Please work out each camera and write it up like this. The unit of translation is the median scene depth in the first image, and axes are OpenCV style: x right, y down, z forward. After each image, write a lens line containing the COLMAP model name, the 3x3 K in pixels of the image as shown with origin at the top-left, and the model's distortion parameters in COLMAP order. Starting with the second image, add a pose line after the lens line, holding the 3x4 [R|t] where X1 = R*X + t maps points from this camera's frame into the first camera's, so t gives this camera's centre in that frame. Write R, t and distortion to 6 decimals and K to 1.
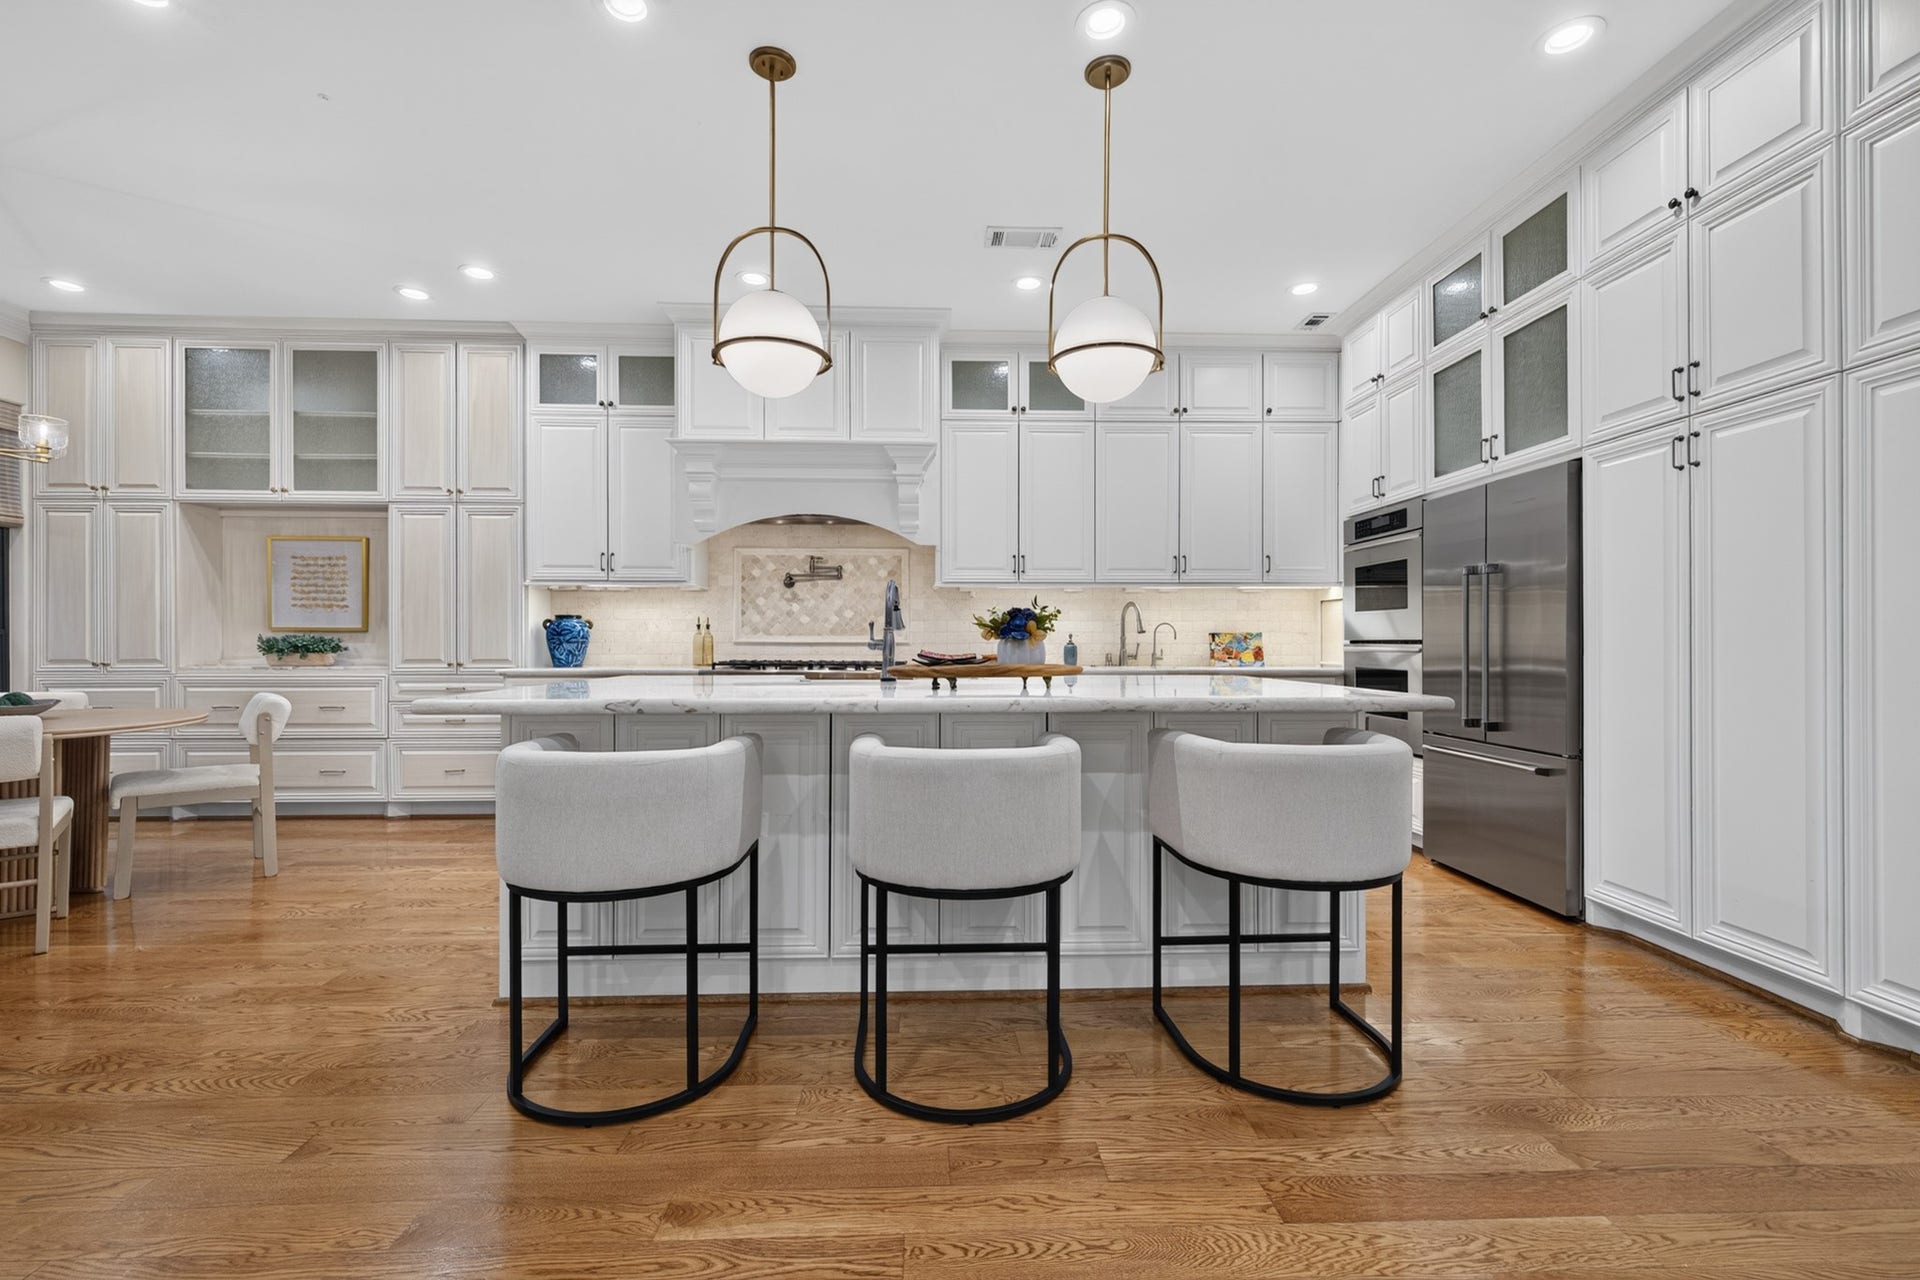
lens RADIAL K [[811.2, 0, 965.1], [0, 811.2, 641.3], [0, 0, 1]] dist [0.002159, -0.000192]
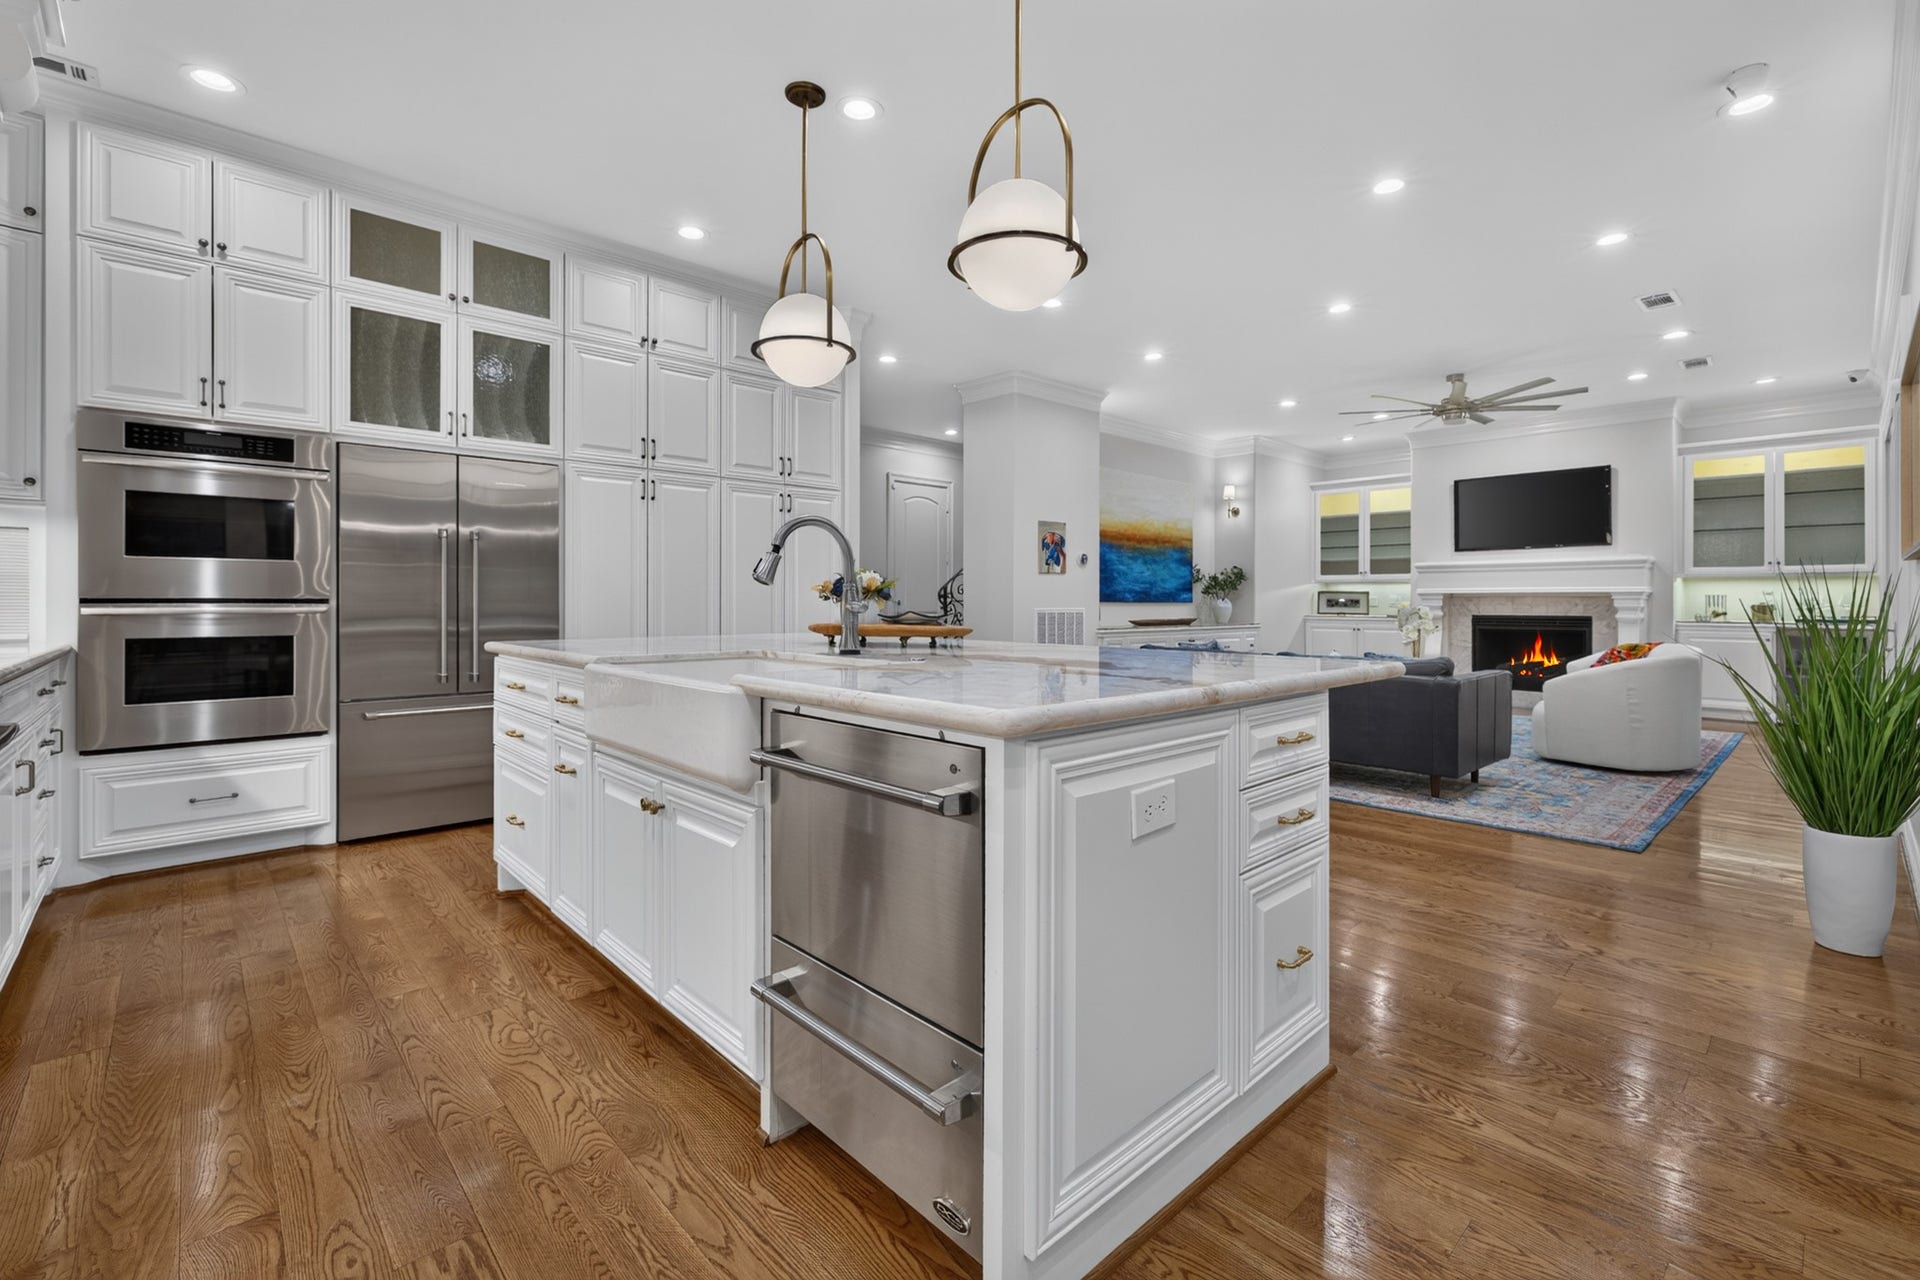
lens RADIAL K [[829.4, 0, 967.6], [0, 829.4, 602.7], [0, 0, 1]] dist [0.003135, -0.000154]
pose [[-0.649779, -0.002499, 0.760119, -0.469127], [-0.002908, 0.999995, 0.000802, 0.000167], [-0.760117, -0.001689, -0.649784, 0.874876]]
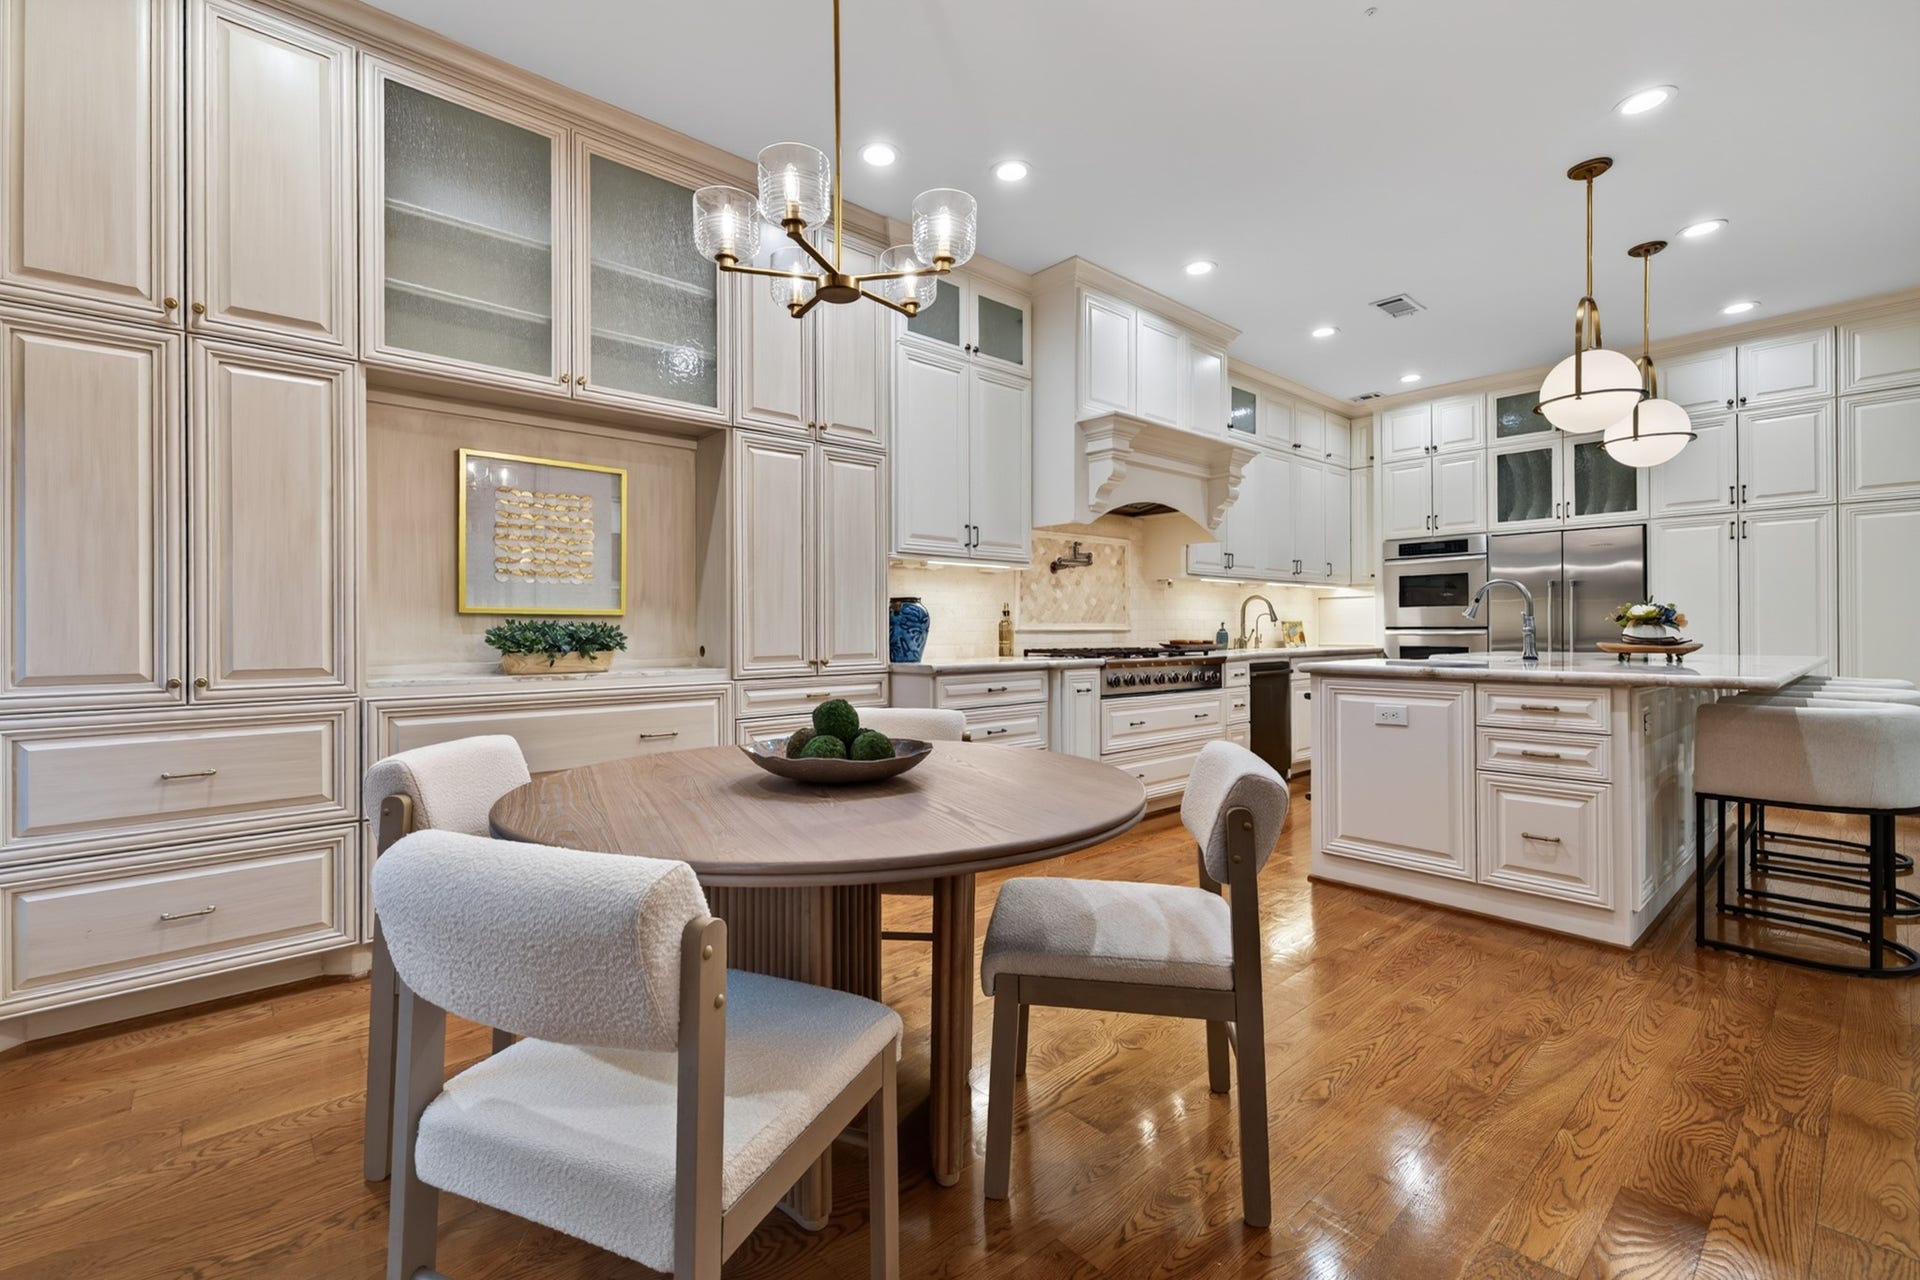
lens RADIAL K [[824.9, 0, 957.3], [0, 824.9, 627.0], [0, 0, 1]] dist [0.001640, 0.000039]
pose [[0.777561, -0.001978, 0.628805, -0.990940], [0.003777, 0.999992, -0.001525, -0.001546], [-0.628796, 0.003561, 0.777562, 0.342297]]
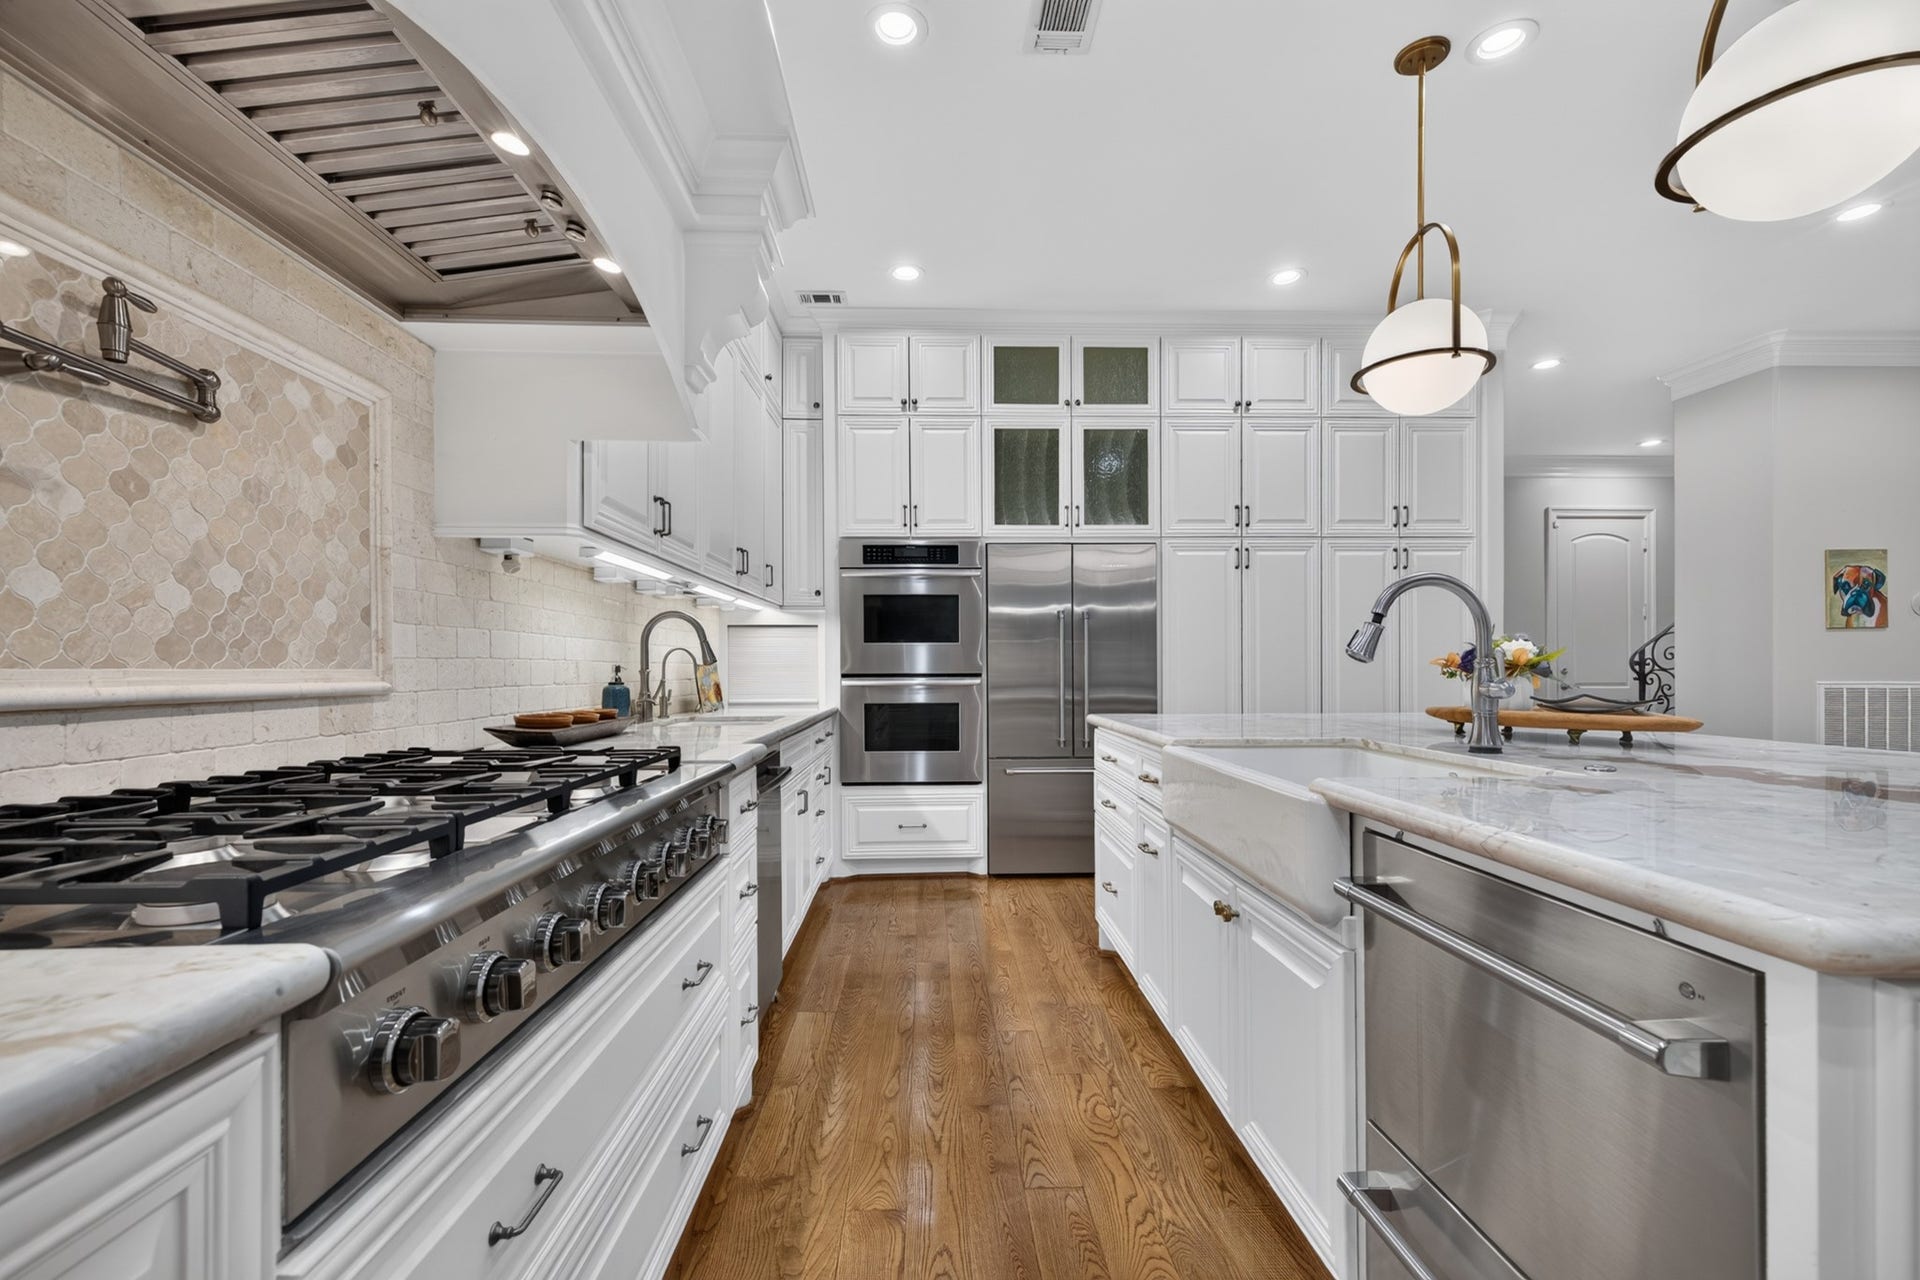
lens RADIAL K [[818.5, 0, 958.3], [0, 818.5, 671.3], [0, 0, 1]] dist [0.015968, -0.007330]
pose [[0.009163, -0.004317, 0.999949, -0.423761], [0.003204, 0.999986, 0.004287, -0.006986], [-0.999953, 0.003165, 0.009177, 0.843183]]
